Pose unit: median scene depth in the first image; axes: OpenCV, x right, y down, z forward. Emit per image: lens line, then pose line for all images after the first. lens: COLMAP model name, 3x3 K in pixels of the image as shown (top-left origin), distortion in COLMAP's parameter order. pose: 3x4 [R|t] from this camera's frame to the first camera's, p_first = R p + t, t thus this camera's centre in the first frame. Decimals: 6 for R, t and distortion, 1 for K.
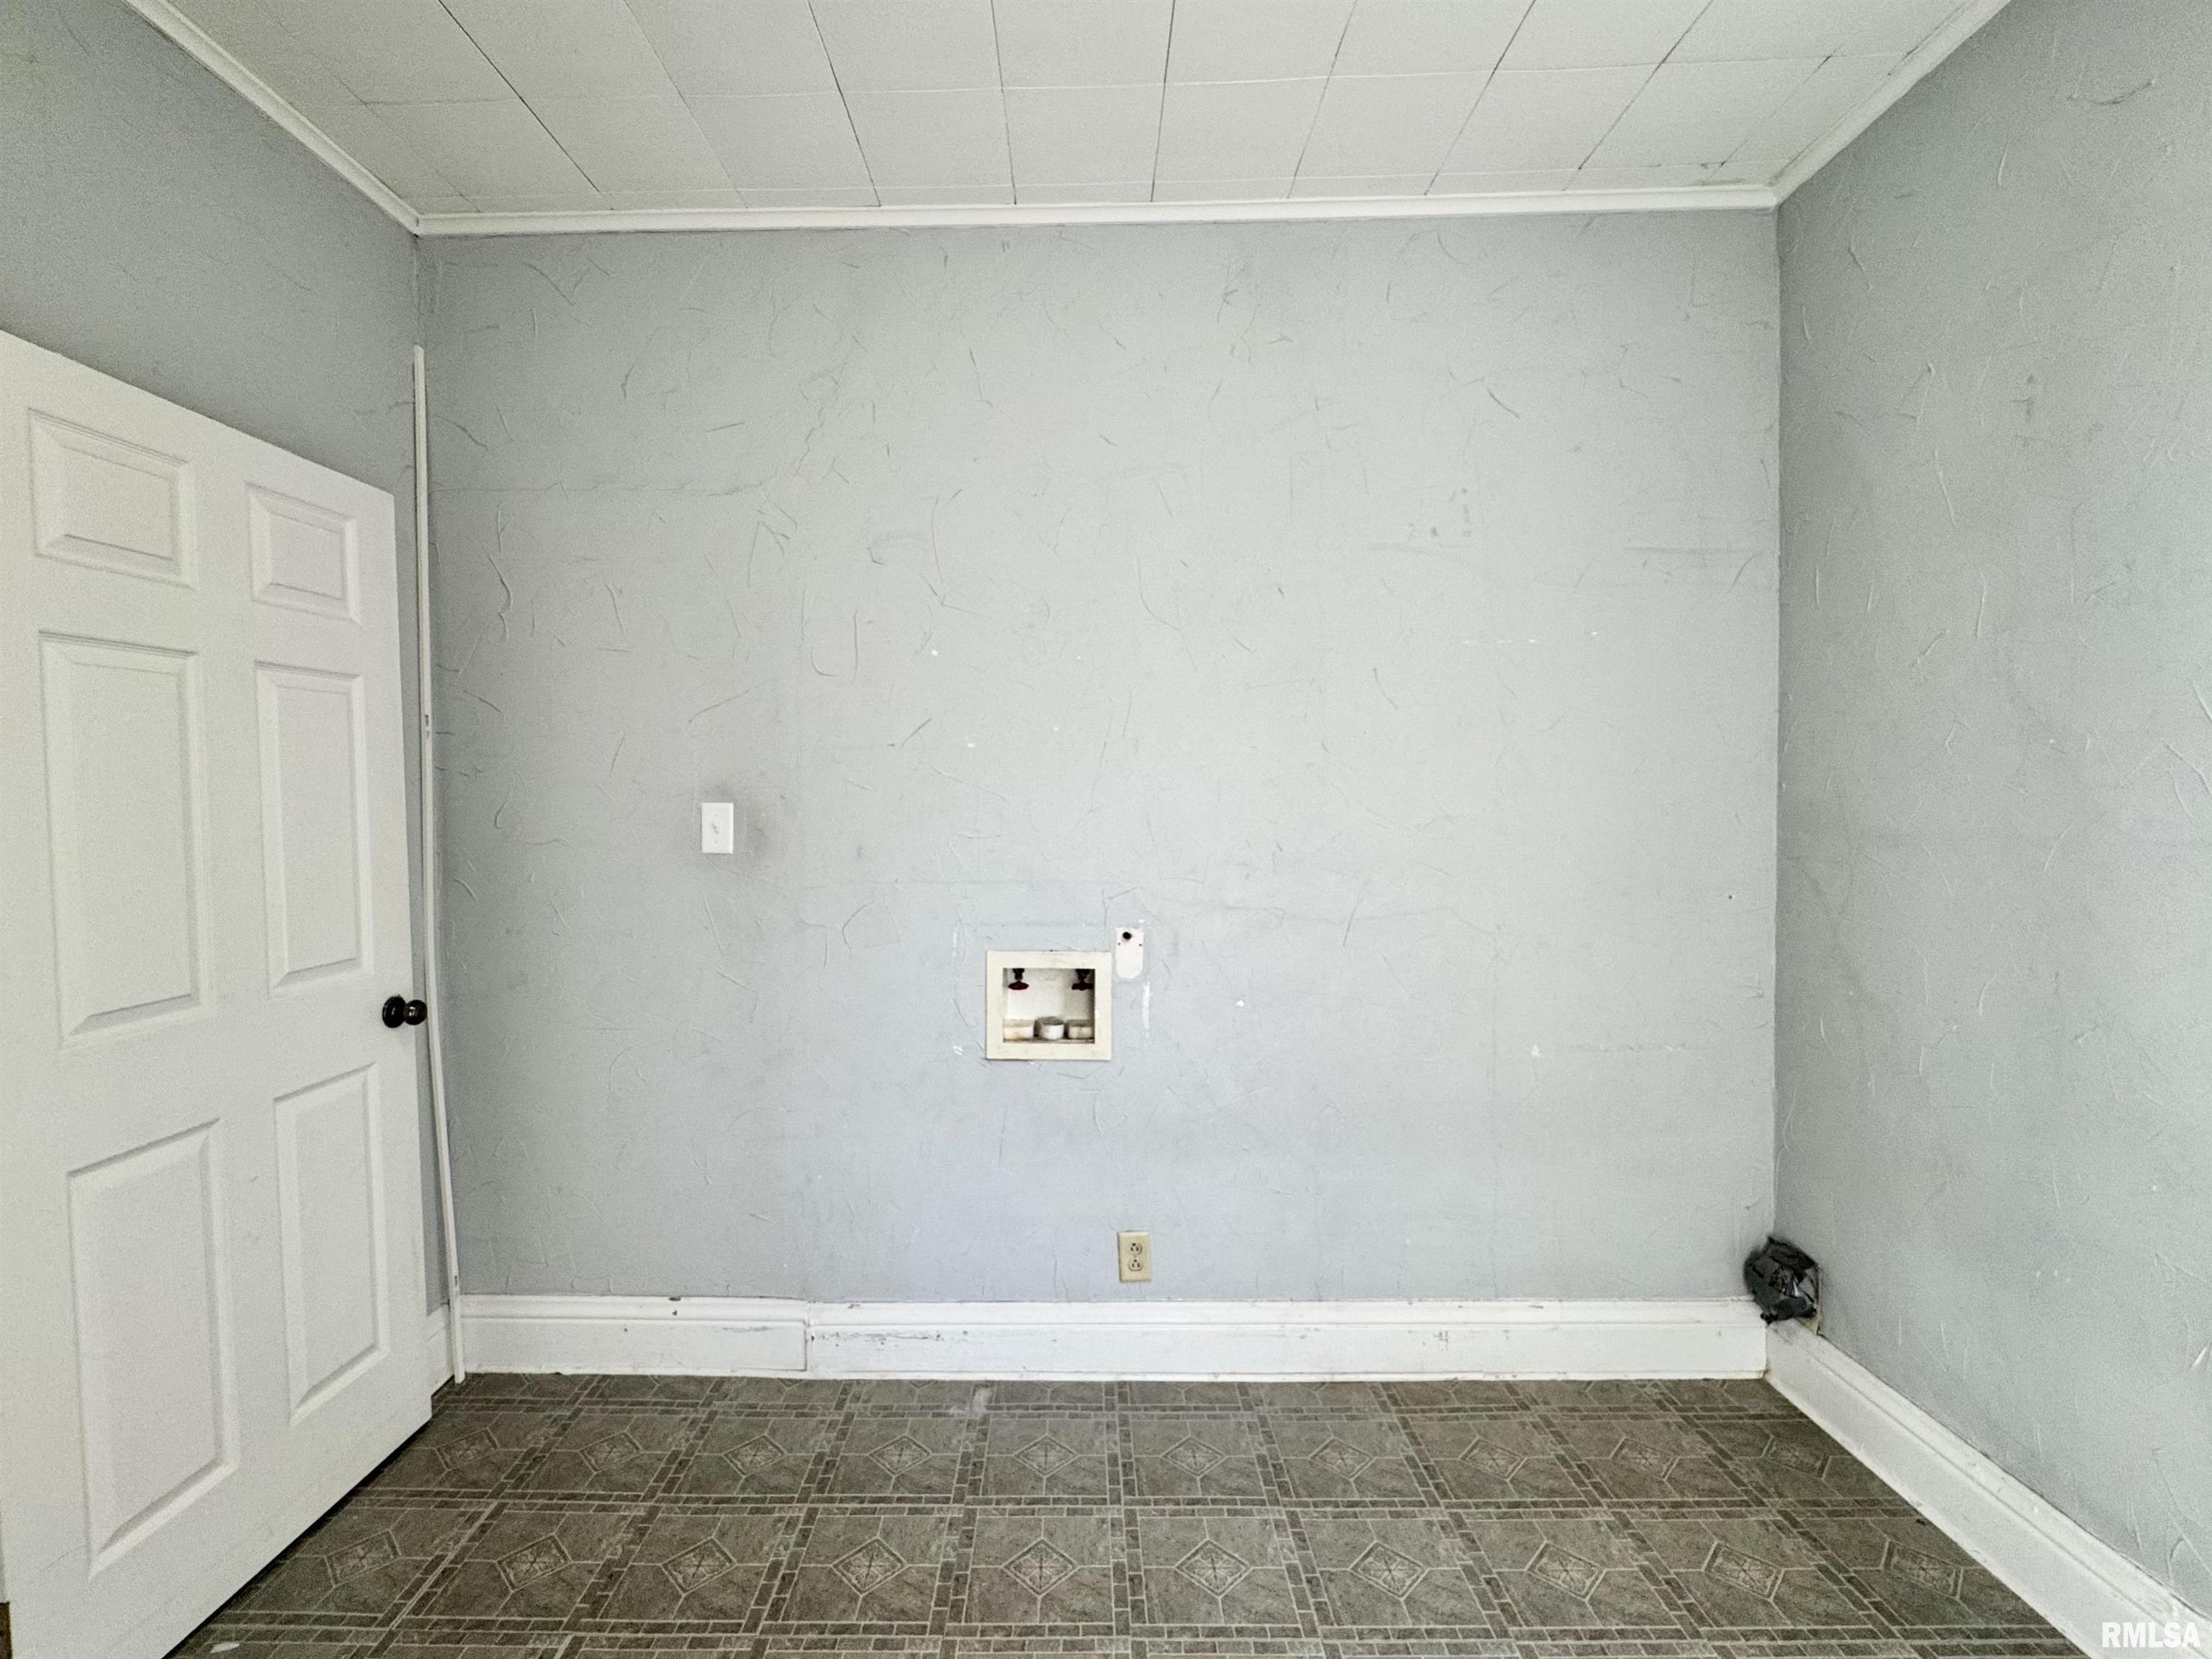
lens RADIAL K [[1007.2, 0, 1095.5], [0, 1007.2, 831.4], [0, 0, 1]] dist [-0.002952, 0.000874]
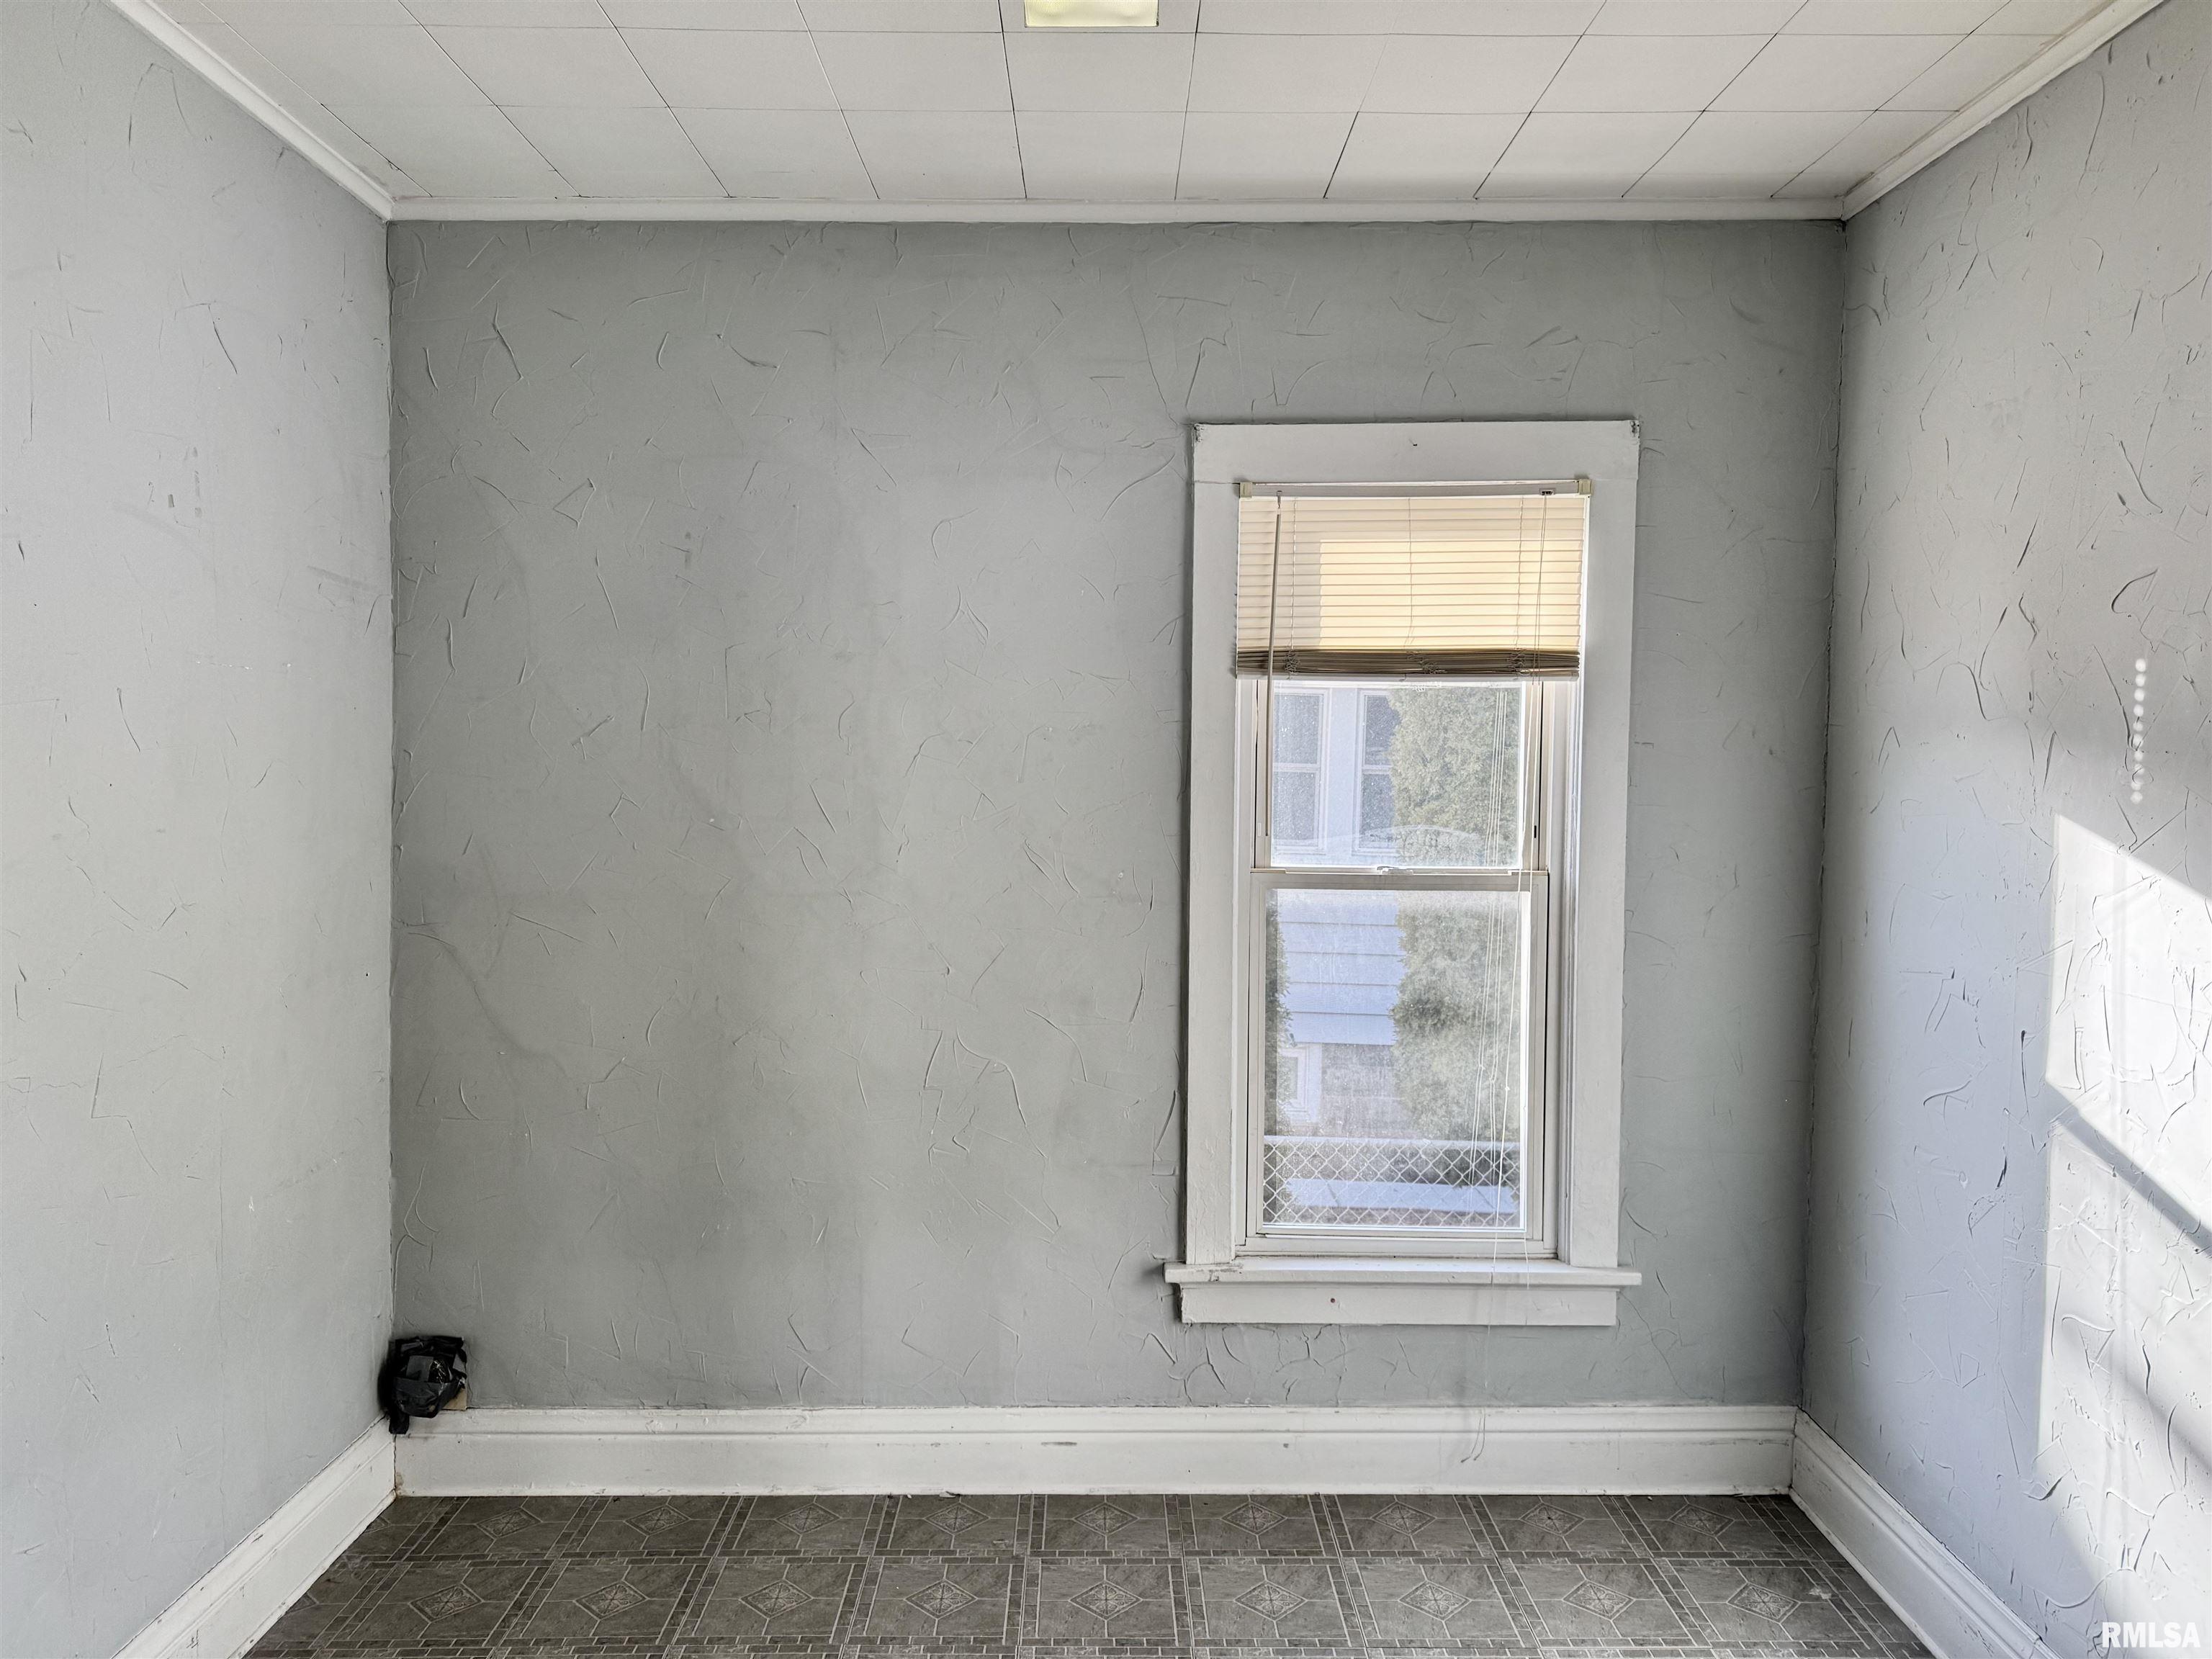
lens RADIAL K [[1551.9, 0, 1101.3], [0, 1551.9, 832.7], [0, 0, 1]] dist [0.010519, -0.000447]
pose [[-0.014267, -0.020659, 0.999685, -0.791889], [0.020514, 0.999570, 0.020950, -0.079421], [-0.999688, 0.020806, -0.013837, 0.389136]]
